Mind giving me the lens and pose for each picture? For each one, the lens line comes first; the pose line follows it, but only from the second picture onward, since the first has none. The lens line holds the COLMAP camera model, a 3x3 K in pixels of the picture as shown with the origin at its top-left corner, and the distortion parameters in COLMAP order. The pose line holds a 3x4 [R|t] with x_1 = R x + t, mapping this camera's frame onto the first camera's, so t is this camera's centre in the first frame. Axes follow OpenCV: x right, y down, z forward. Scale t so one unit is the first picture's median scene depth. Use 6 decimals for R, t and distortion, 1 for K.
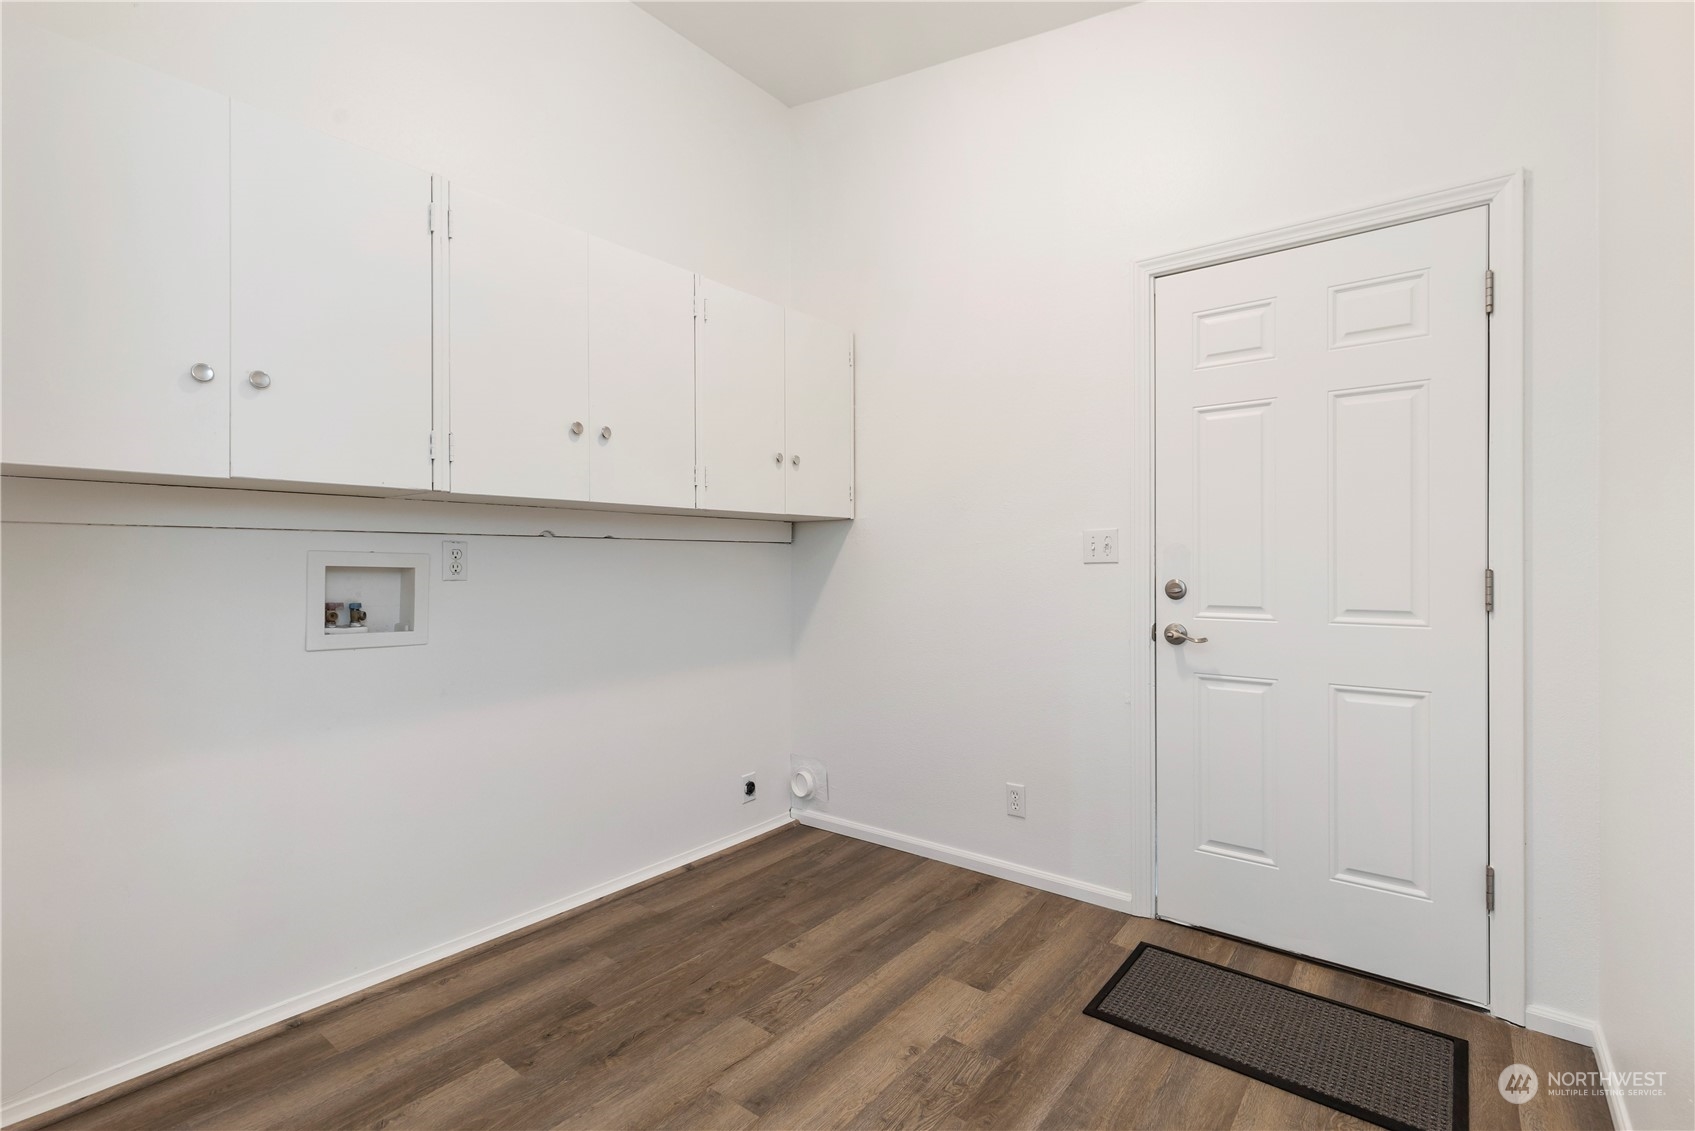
lens RADIAL K [[763.5, 0, 844.9], [0, 763.5, 573.7], [0, 0, 1]] dist [0.005806, -0.000176]
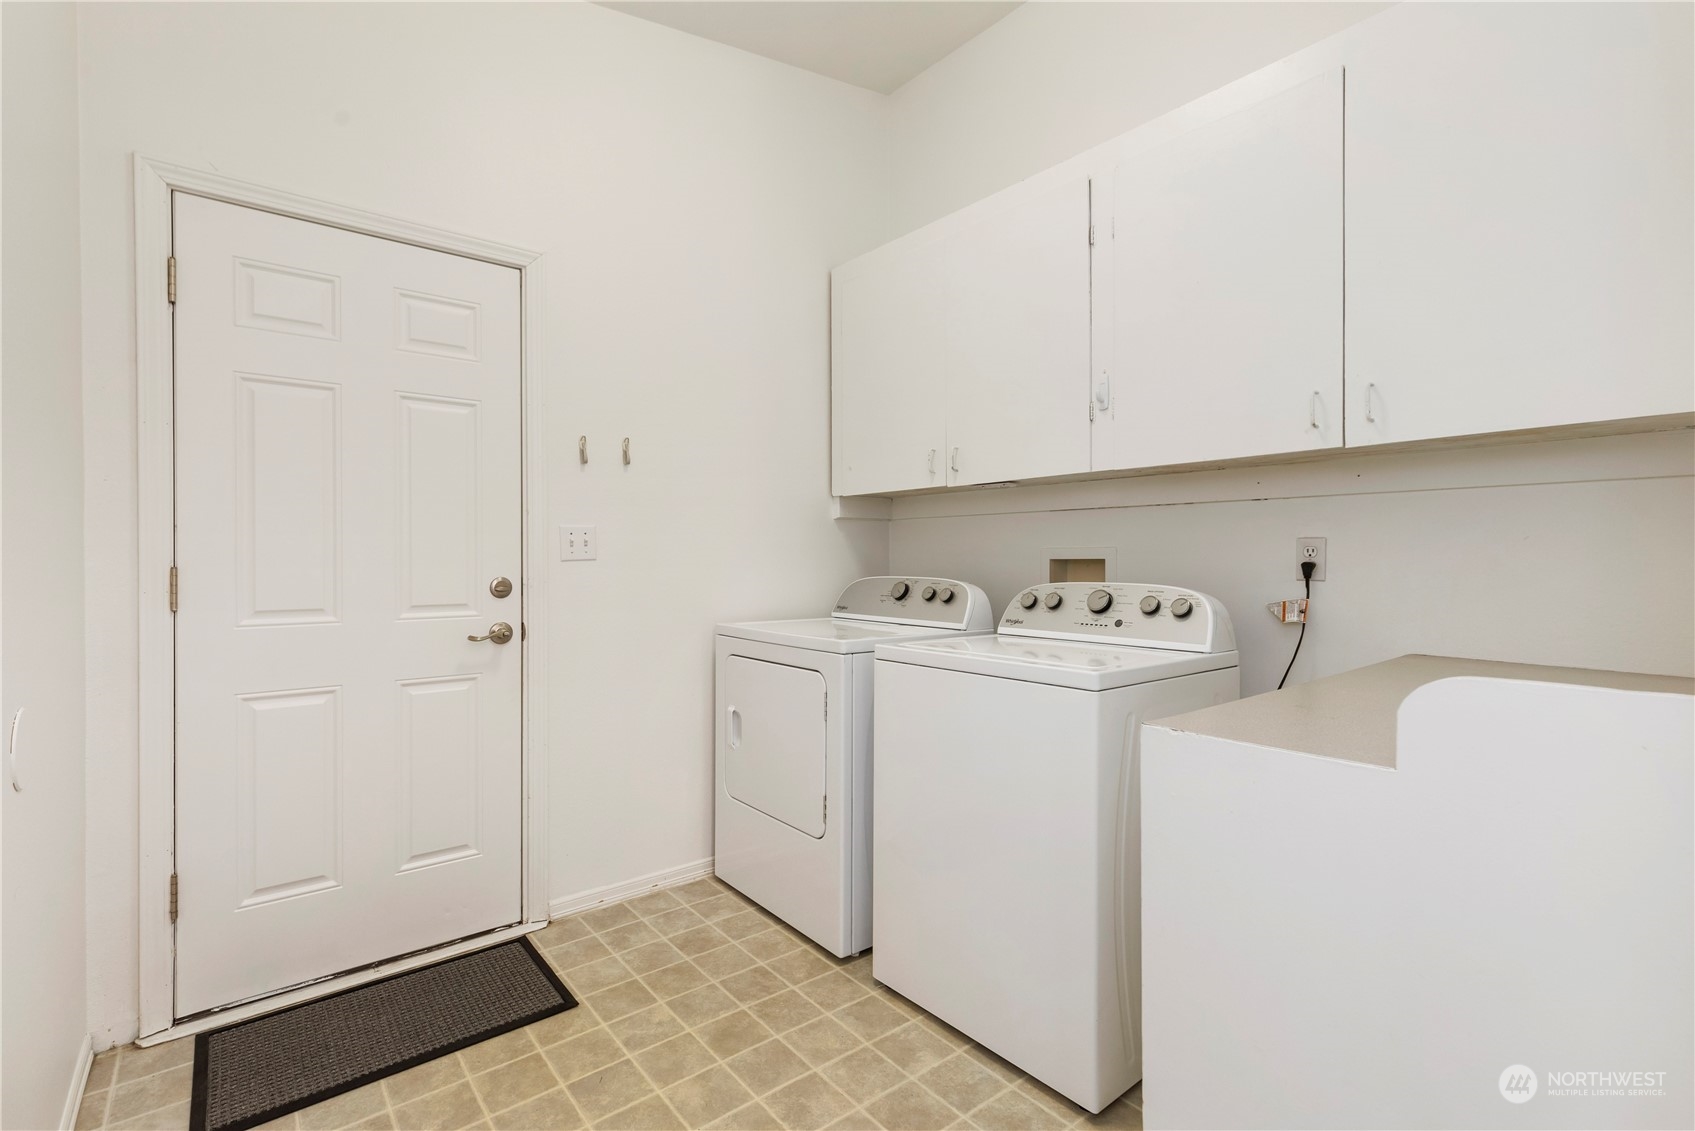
lens RADIAL K [[775.7, 0, 847.2], [0, 775.7, 559.2], [0, 0, 1]] dist [0.003295, -0.000510]
pose [[0.212379, 0.004799, 0.977176, -0.250176], [0.012403, 0.999894, -0.007606, -0.000974], [-0.977109, 0.013736, 0.212297, 0.202459]]
